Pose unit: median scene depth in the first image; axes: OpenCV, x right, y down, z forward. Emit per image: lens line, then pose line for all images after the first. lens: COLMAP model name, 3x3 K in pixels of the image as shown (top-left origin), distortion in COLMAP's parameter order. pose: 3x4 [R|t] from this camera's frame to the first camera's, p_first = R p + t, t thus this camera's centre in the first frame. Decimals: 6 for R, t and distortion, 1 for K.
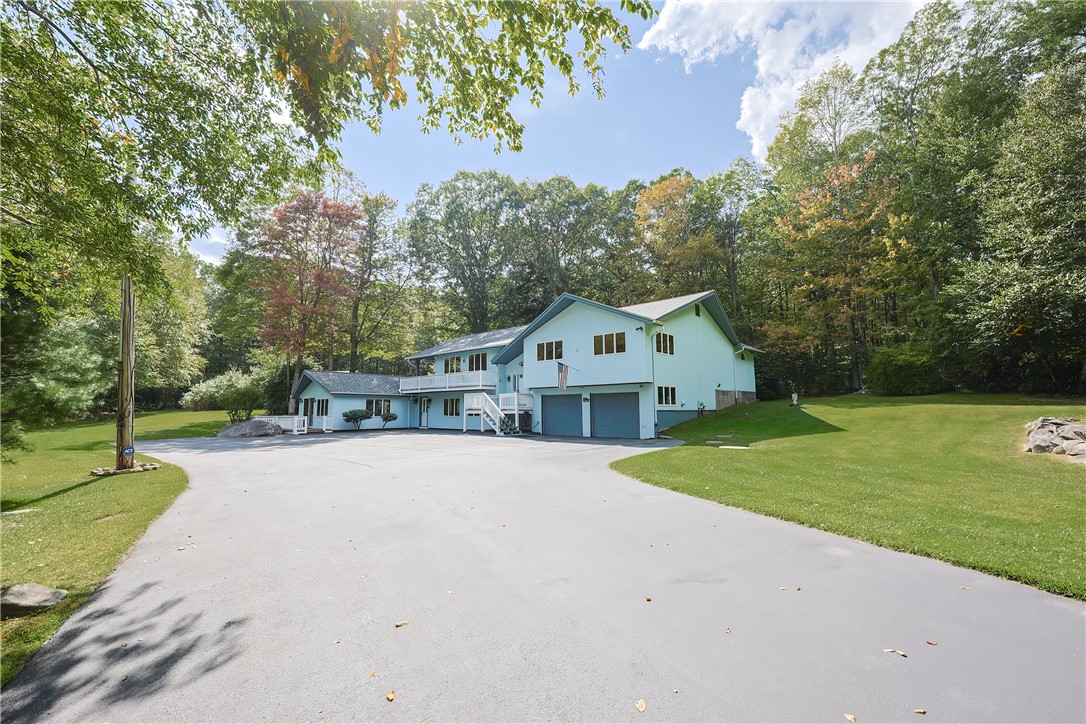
lens RADIAL K [[452.5, 0, 543.0], [0, 452.5, 362.0], [0, 0, 1]] dist [0.000555, -0.000020]
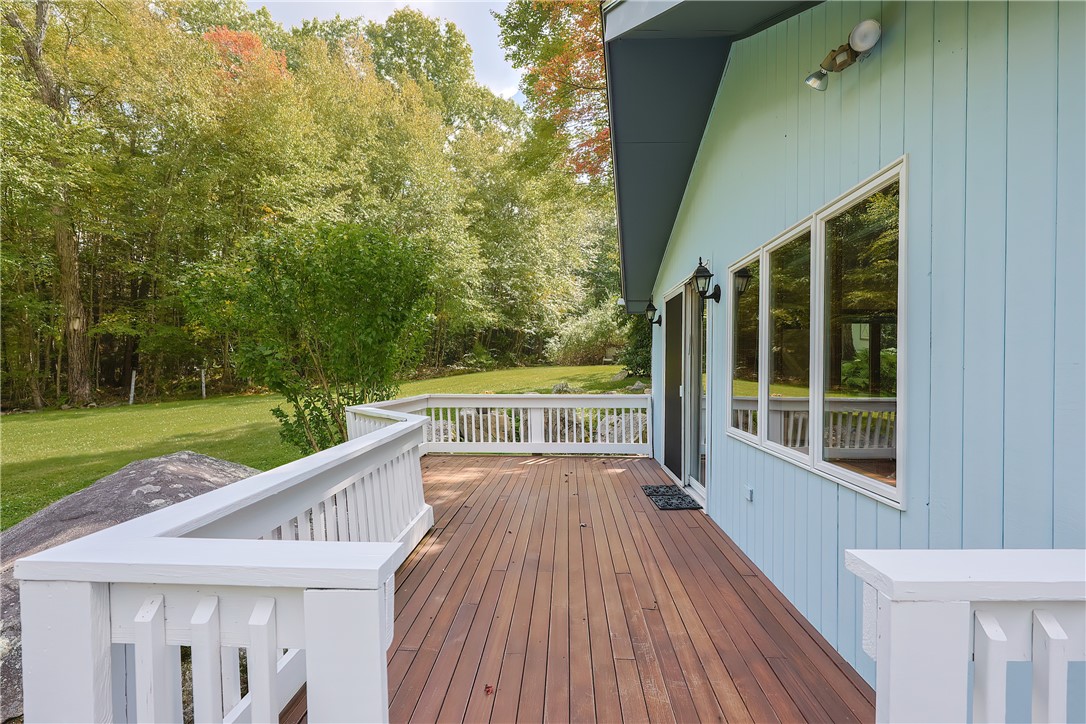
lens RADIAL K [[452.5, 0, 543.0], [0, 452.5, 362.0], [0, 0, 1]] dist [0.000555, -0.000020]
pose [[0.616908, -0.004194, -0.787024, -0.448392], [0.082216, 0.994858, 0.059144, 0.095296], [0.782730, -0.101192, 0.614080, 0.910707]]
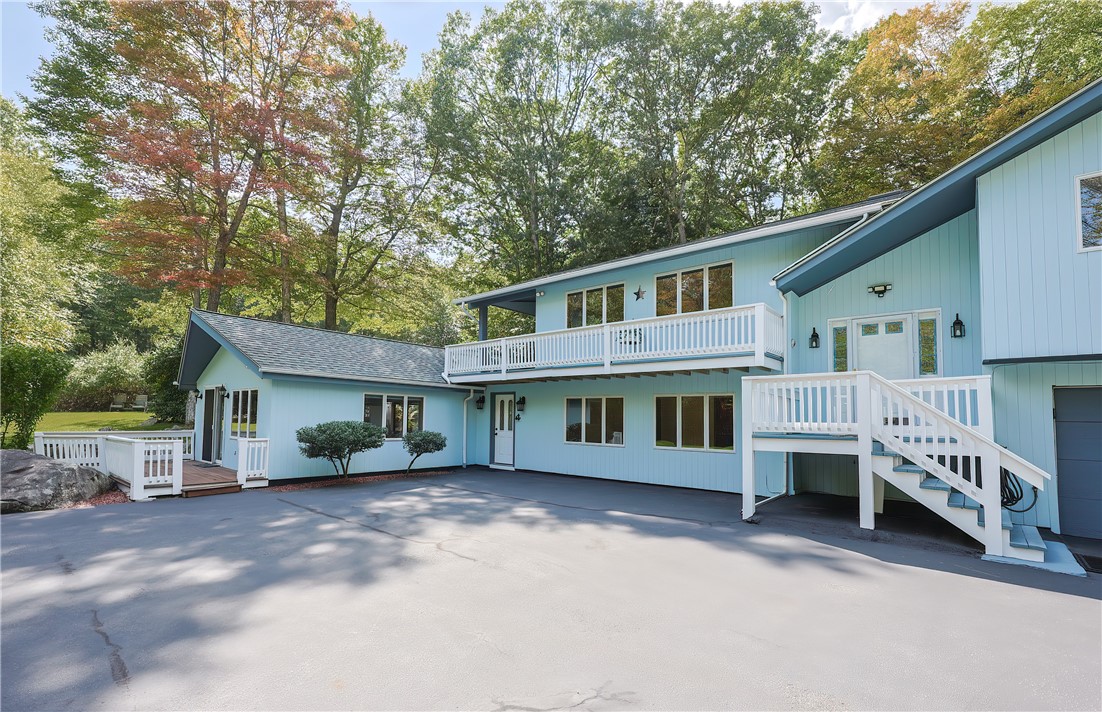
lens RADIAL K [[474.2, 0, 546.8], [0, 474.2, 412.4], [0, 0, 1]] dist [-0.001021, -0.000121]
pose [[0.999334, 0.023785, 0.027680, -0.252563], [-0.026246, 0.995390, 0.092247, 0.058223], [-0.025358, -0.092912, 0.995351, 0.610309]]
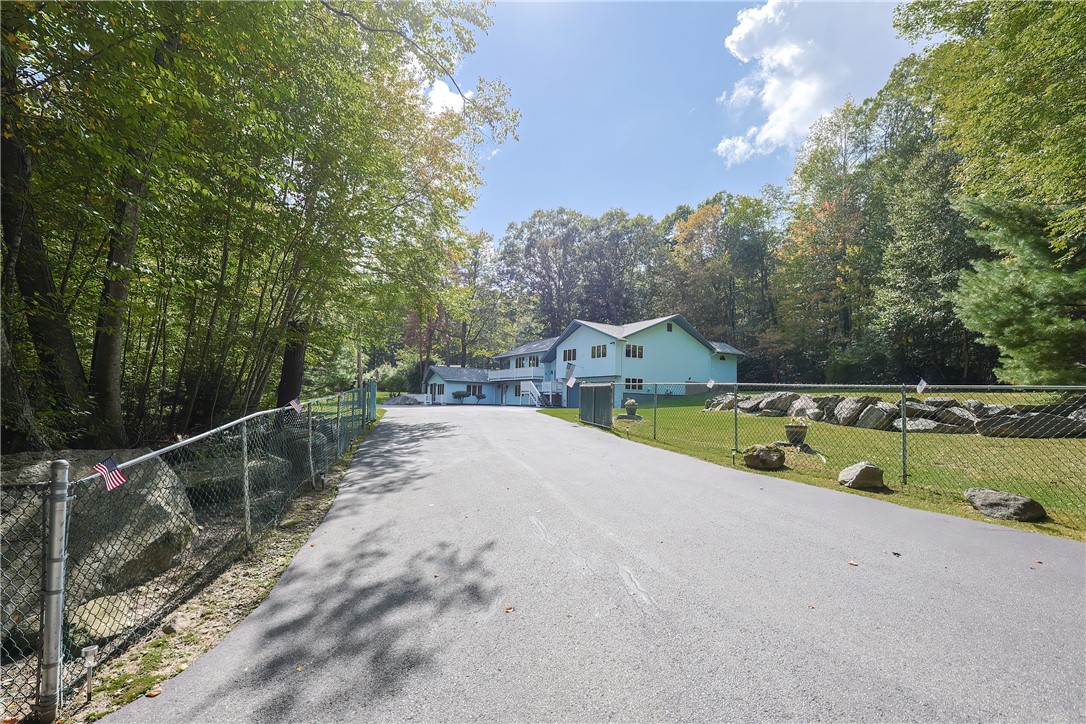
lens RADIAL K [[457.3, 0, 560.0], [0, 457.3, 396.9], [0, 0, 1]] dist [-0.000434, -0.000019]
pose [[0.975419, 0.022121, -0.219245, 0.268061], [-0.001576, 0.995623, 0.093445, -0.022866], [0.220352, -0.090803, 0.971185, -0.458269]]
